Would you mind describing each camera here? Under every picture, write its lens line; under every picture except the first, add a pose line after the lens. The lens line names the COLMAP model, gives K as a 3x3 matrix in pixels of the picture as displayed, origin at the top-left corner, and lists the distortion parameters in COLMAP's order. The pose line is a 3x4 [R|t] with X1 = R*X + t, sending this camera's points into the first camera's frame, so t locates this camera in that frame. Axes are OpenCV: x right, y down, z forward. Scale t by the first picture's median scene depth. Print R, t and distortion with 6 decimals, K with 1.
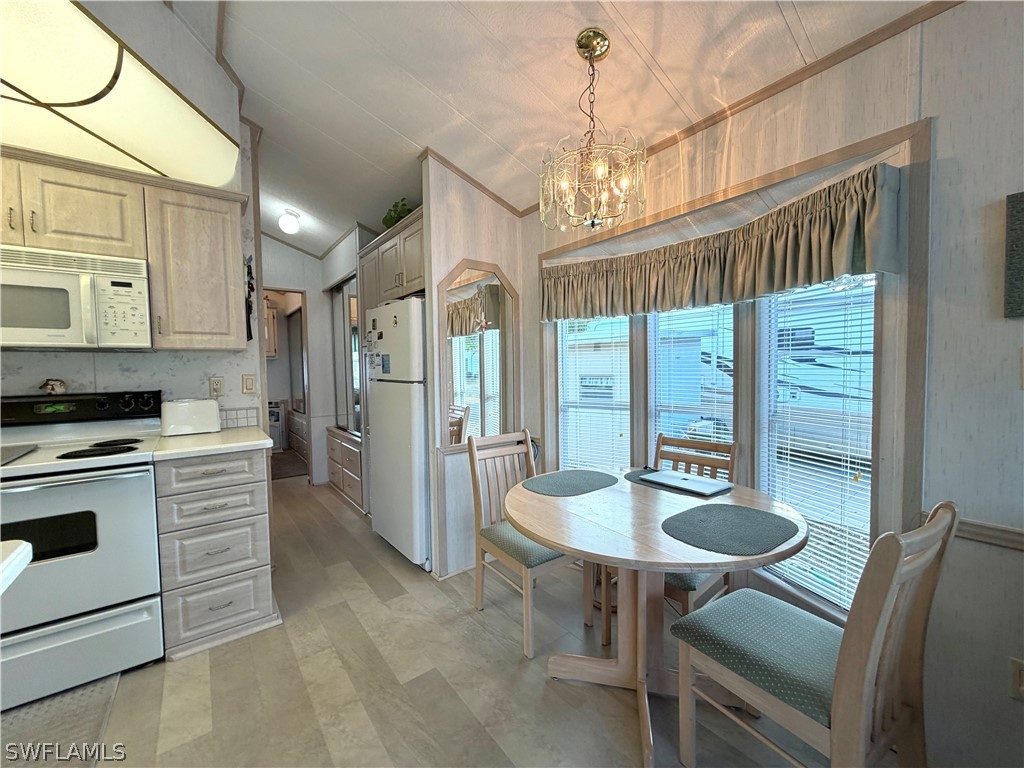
lens RADIAL K [[407.1, 0, 508.8], [0, 407.1, 386.2], [0, 0, 1]] dist [0.000115, 0.000043]
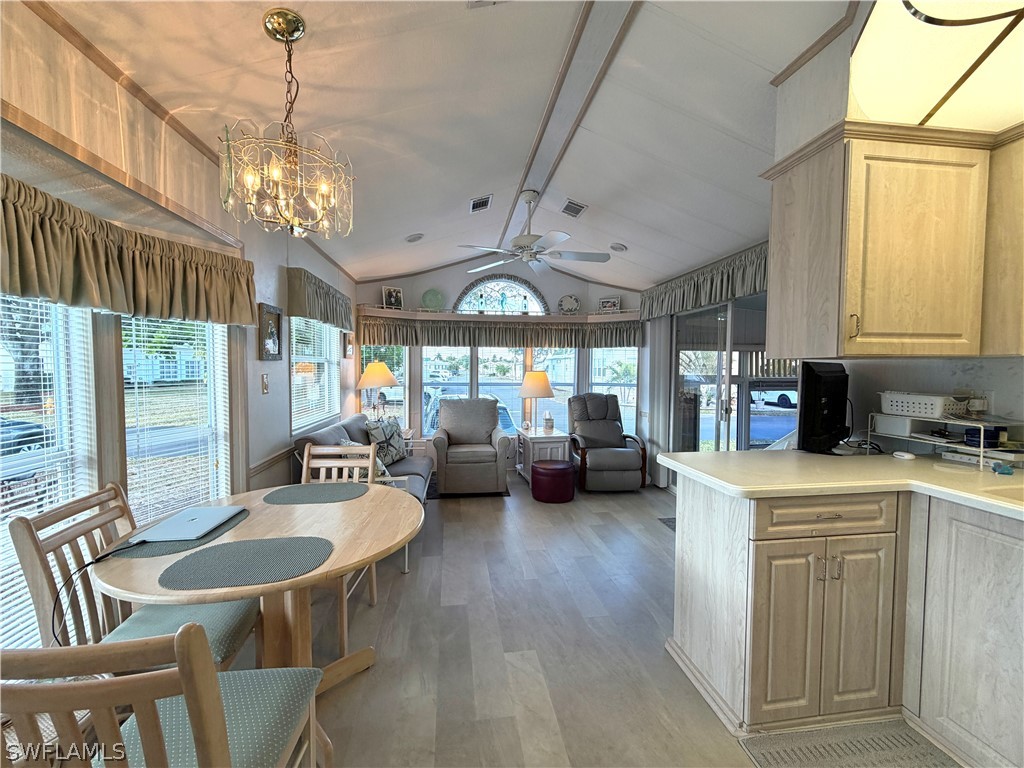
lens RADIAL K [[407.1, 0, 508.2], [0, 407.1, 386.5], [0, 0, 1]] dist [0.000115, 0.000043]
pose [[-0.871910, -0.007908, 0.489603, -0.460790], [0.035119, 0.996285, 0.078633, -0.078786], [-0.488405, 0.085755, -0.868393, 1.125634]]
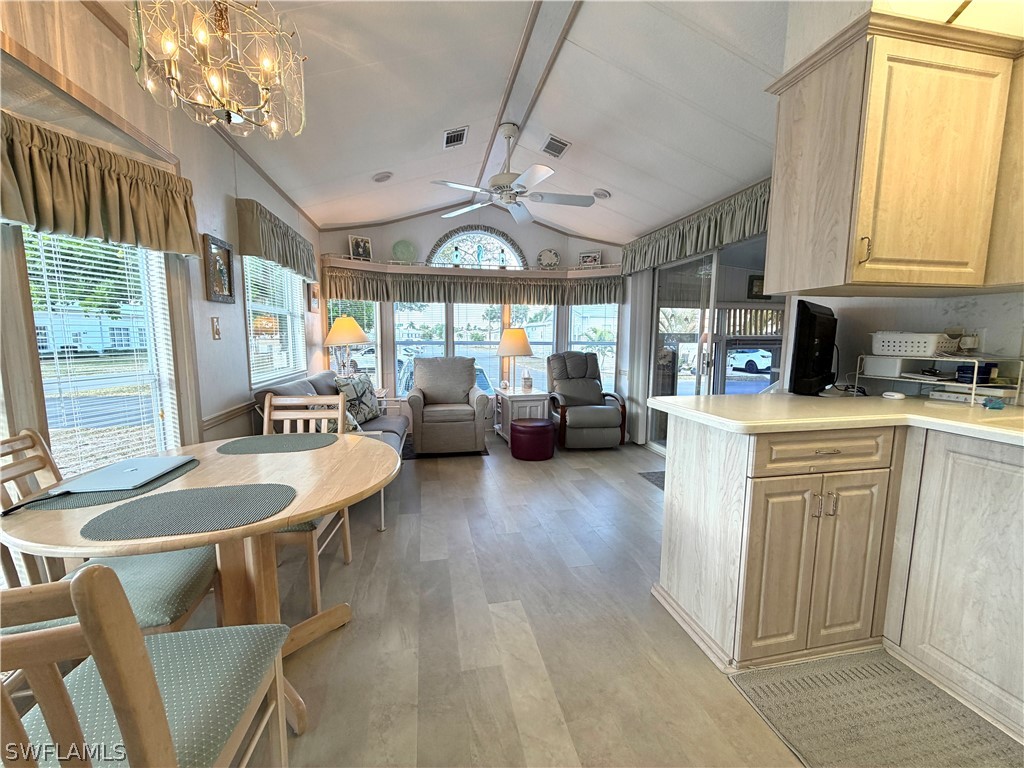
lens RADIAL K [[407.1, 0, 508.2], [0, 407.1, 386.3], [0, 0, 1]] dist [0.000115, 0.000043]
pose [[-0.900550, -0.037561, 0.433126, -0.414427], [0.033534, 0.987291, 0.155342, -0.014055], [-0.433456, 0.154418, -0.887846, 1.079038]]
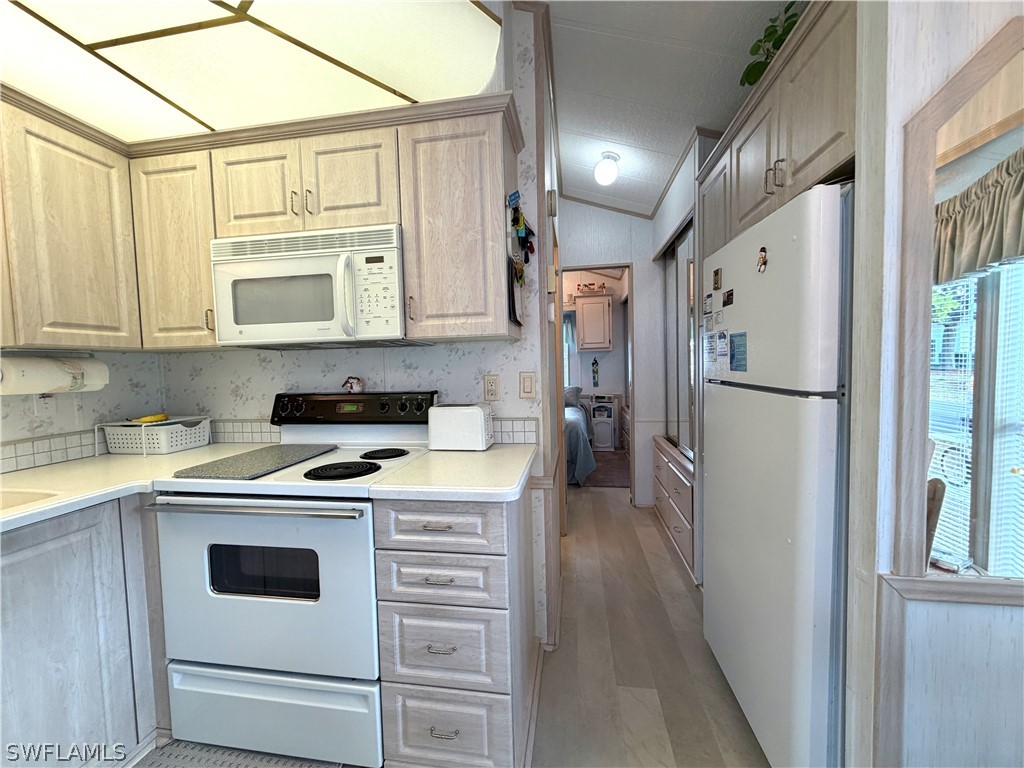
lens RADIAL K [[407.1, 0, 508.0], [0, 407.1, 385.6], [0, 0, 1]] dist [0.000115, 0.000043]
pose [[0.688045, 0.034143, -0.724865, -0.163862], [-0.018198, 0.999390, 0.029800, -0.029132], [0.725440, -0.007313, 0.688246, 0.556245]]
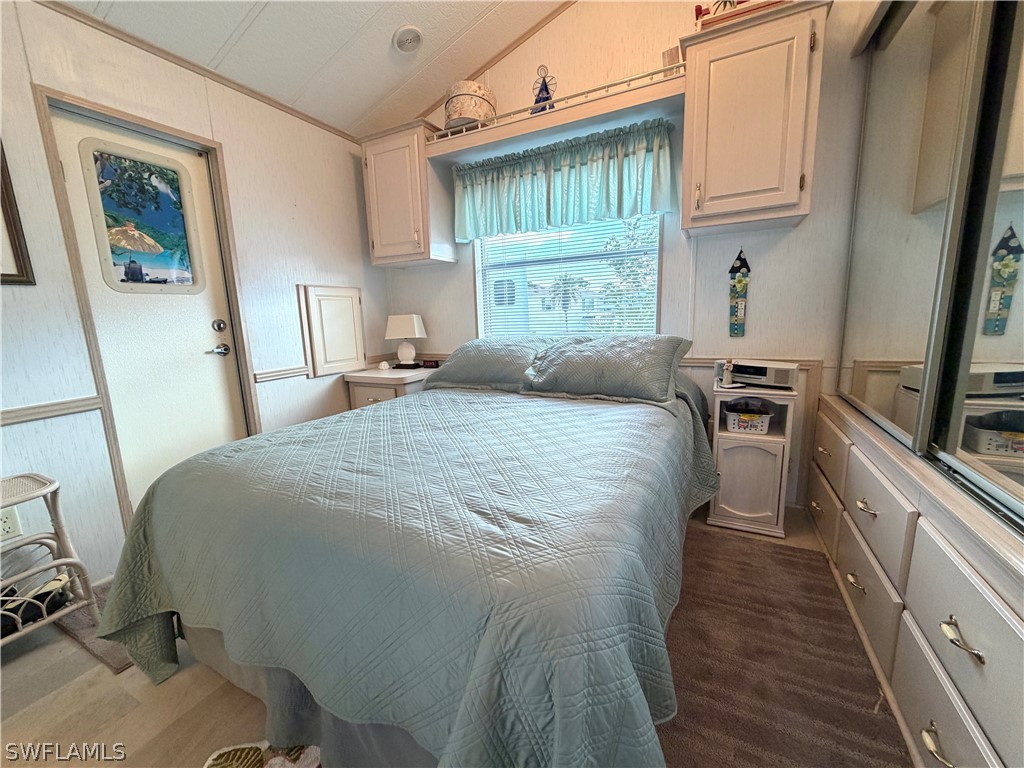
lens RADIAL K [[407.1, 0, 512.2], [0, 407.1, 380.0], [0, 0, 1]] dist [0.000115, 0.000043]
pose [[0.445420, 0.156258, -0.881581, -1.166482], [-0.016123, 0.985892, 0.166601, 0.001030], [0.895177, -0.059994, 0.441656, 2.040356]]
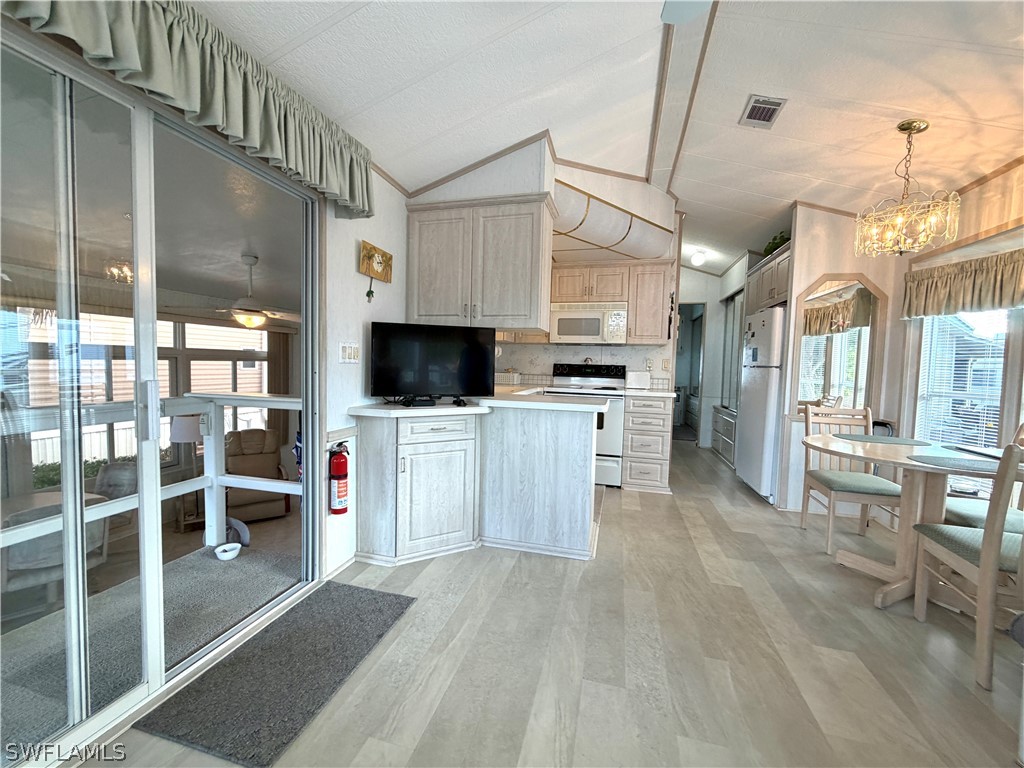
lens RADIAL K [[407.1, 0, 509.4], [0, 407.1, 384.9], [0, 0, 1]] dist [0.000115, 0.000043]
pose [[0.607918, 0.071891, -0.790739, 0.381590], [-0.073674, 0.996703, 0.033976, 0.081038], [0.790574, 0.037602, 0.611210, -0.666501]]
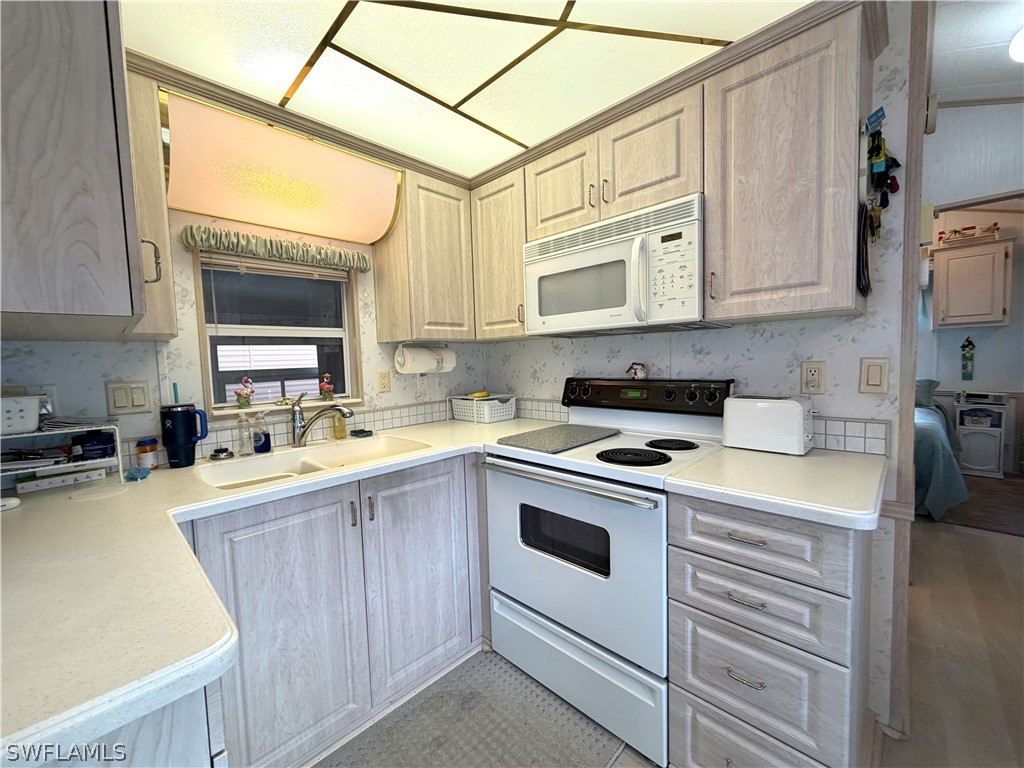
lens RADIAL K [[407.1, 0, 509.1], [0, 407.1, 385.3], [0, 0, 1]] dist [0.000115, 0.000043]
pose [[0.145284, 0.075237, -0.986525, -0.210133], [-0.017253, 0.997146, 0.073506, -0.026971], [0.989240, 0.006342, 0.146167, 0.521608]]
